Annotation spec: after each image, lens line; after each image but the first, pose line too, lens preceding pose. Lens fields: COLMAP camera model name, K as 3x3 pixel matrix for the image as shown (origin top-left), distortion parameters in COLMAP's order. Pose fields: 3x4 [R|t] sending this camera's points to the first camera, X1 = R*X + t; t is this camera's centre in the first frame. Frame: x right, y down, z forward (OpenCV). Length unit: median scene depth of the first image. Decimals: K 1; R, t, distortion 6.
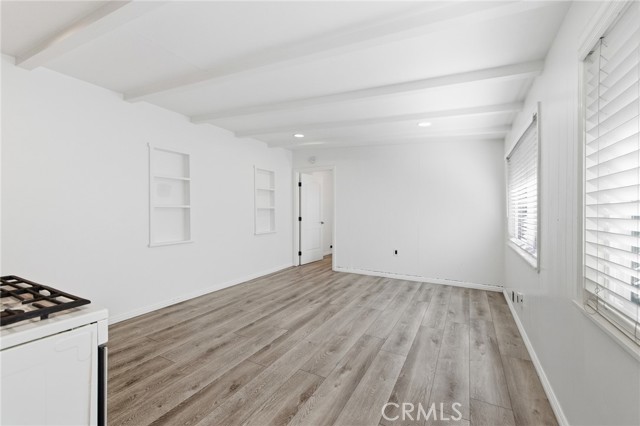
lens RADIAL K [[269.6, 0, 319.4], [0, 269.6, 210.9], [0, 0, 1]] dist [-0.000046, 0.000034]
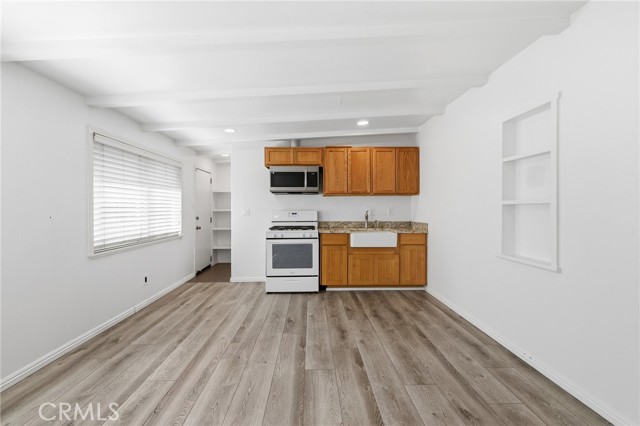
lens RADIAL K [[269.6, 0, 319.0], [0, 269.6, 209.7], [0, 0, 1]] dist [-0.000046, 0.000034]
pose [[-0.861521, 0.004959, -0.507697, 0.240248], [0.001529, 0.999973, 0.007173, -0.008637], [0.507719, 0.005404, -0.861506, 1.735411]]
